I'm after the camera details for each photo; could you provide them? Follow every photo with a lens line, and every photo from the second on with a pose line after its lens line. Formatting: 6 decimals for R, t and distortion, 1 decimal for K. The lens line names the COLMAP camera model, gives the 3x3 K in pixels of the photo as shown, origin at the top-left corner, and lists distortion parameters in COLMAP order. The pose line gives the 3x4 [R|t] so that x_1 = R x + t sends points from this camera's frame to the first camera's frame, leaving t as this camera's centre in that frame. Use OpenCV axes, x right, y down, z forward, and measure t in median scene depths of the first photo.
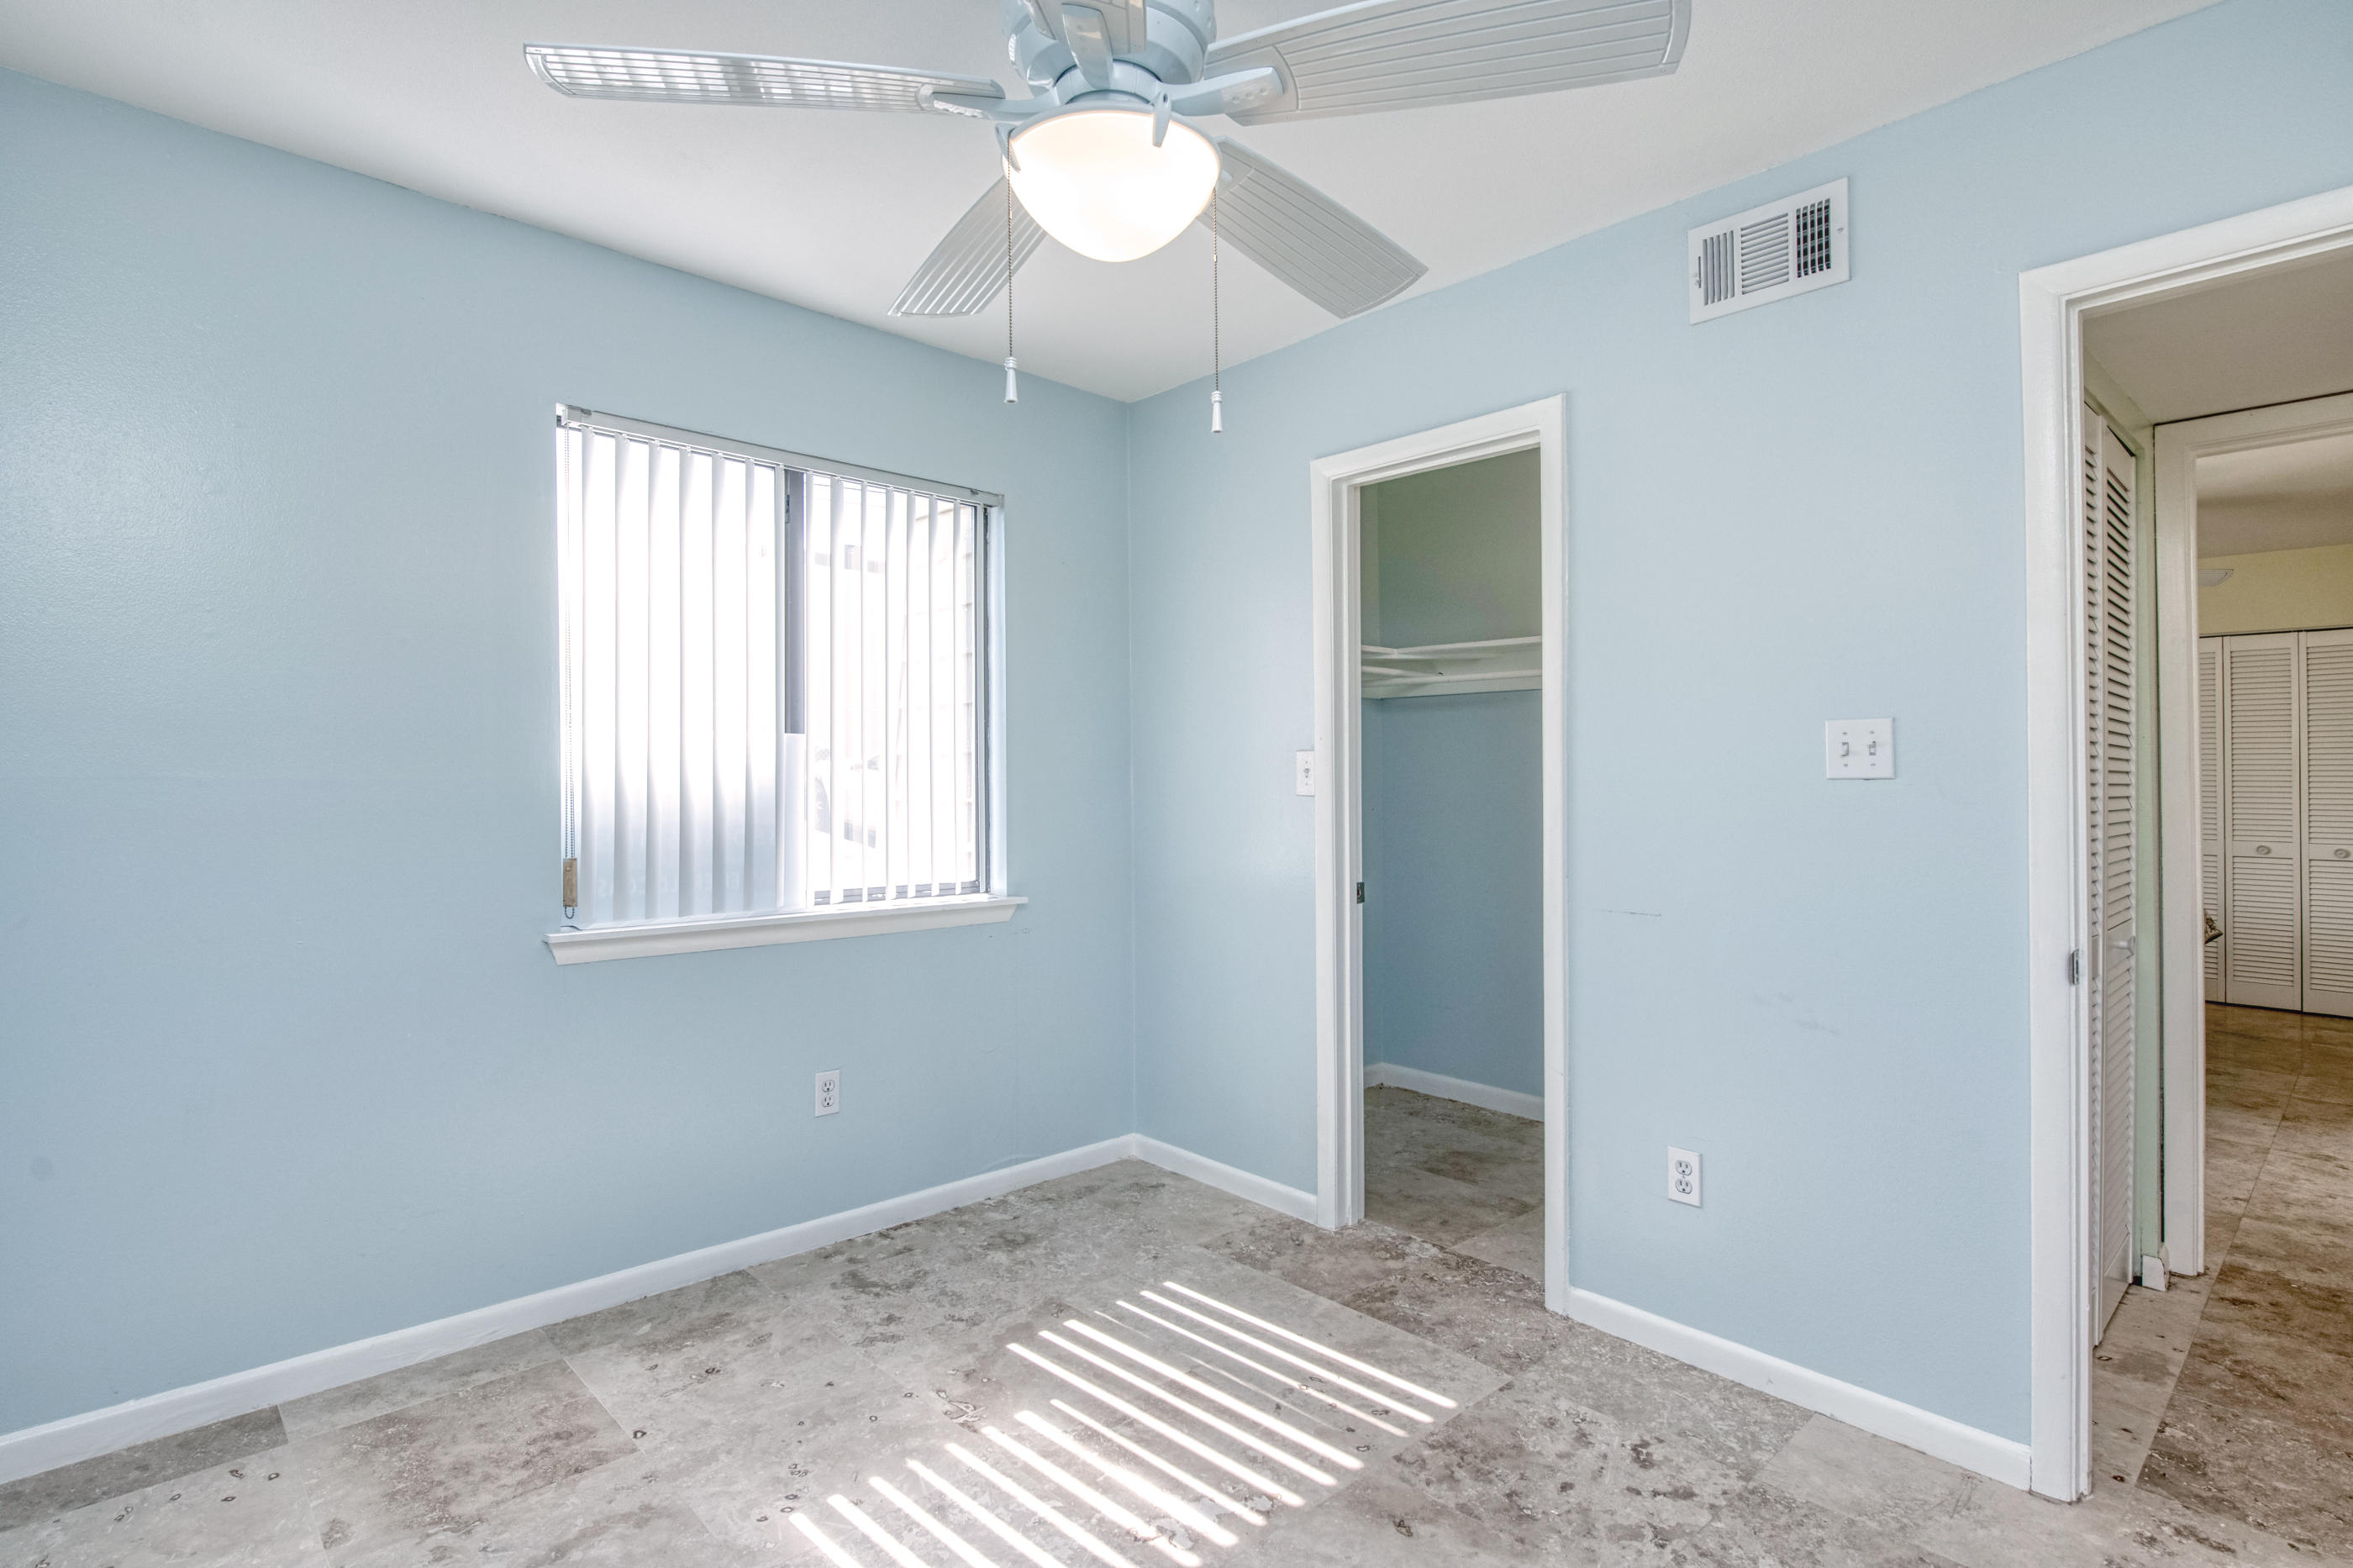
lens RADIAL K [[1207.3, 0, 1177.2], [0, 1207.3, 764.6], [0, 0, 1]] dist [-0.000518, -0.000659]
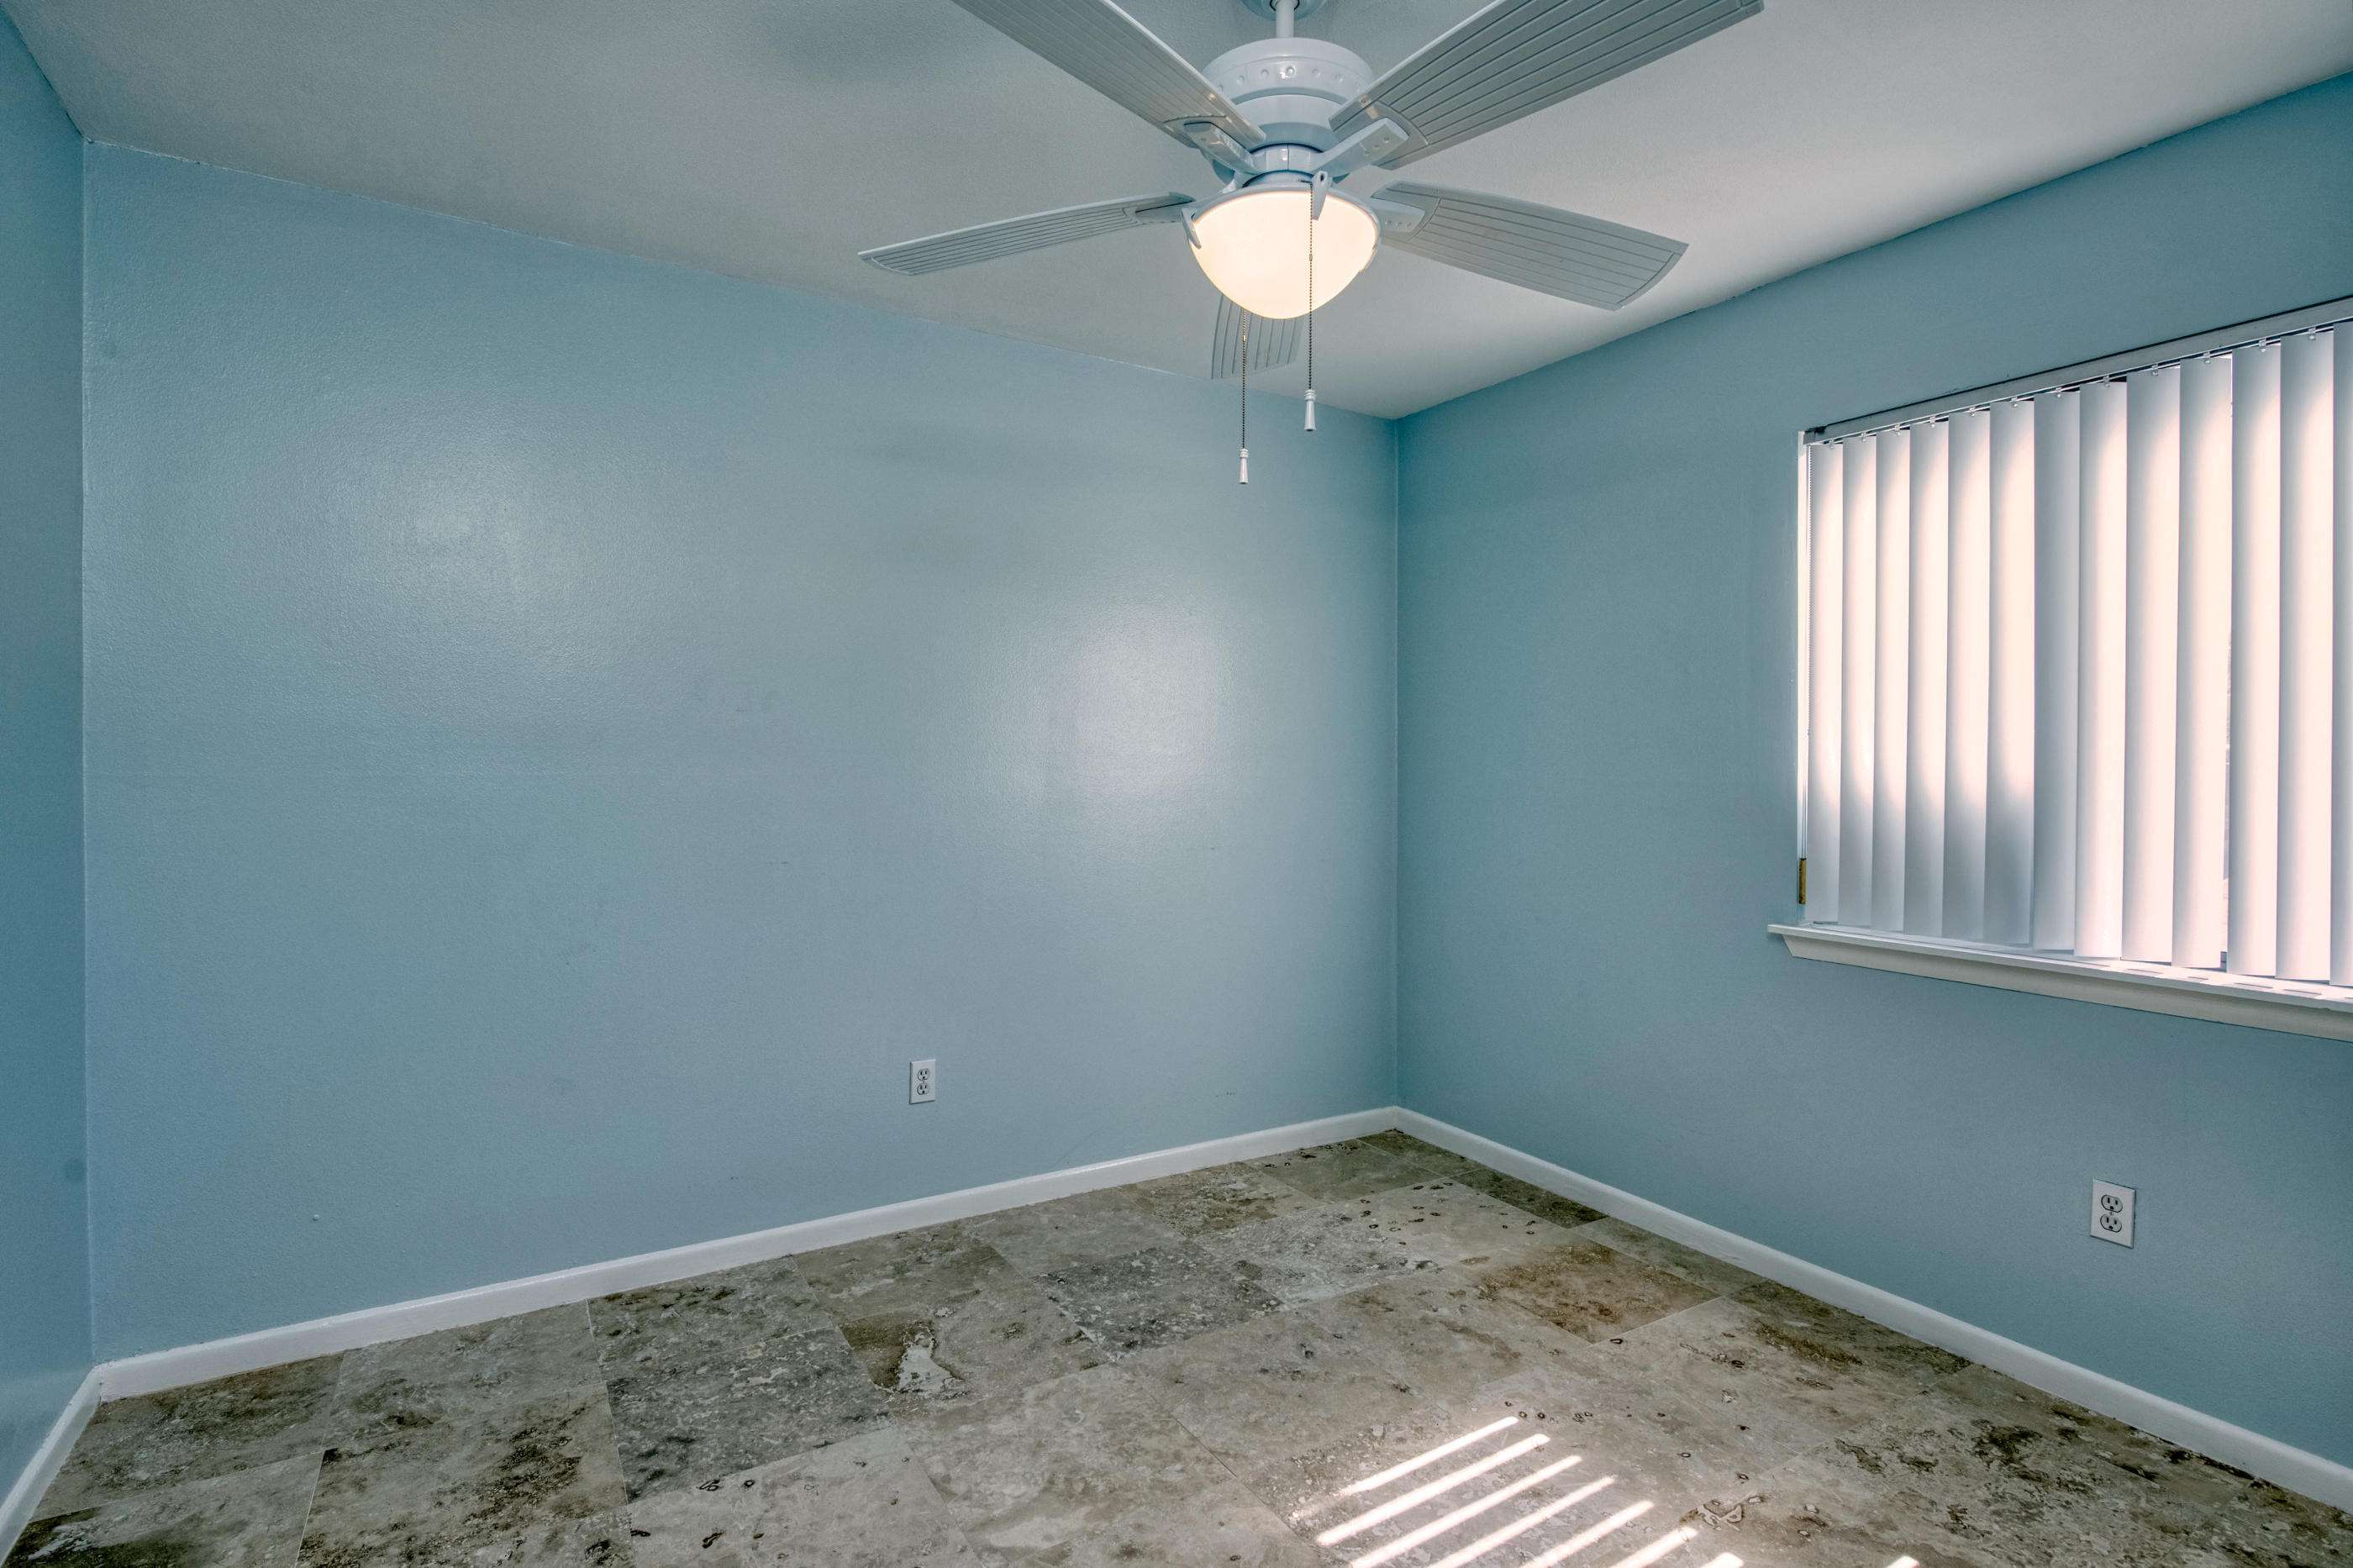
lens RADIAL K [[1207.3, 0, 1177.6], [0, 1207.3, 781.2], [0, 0, 1]] dist [-0.000518, -0.000659]
pose [[-0.224123, 0.009785, -0.974512, 0.702905], [-0.008463, 0.999892, 0.011986, 0.002333], [0.974524, 0.010934, -0.224016, 0.755420]]
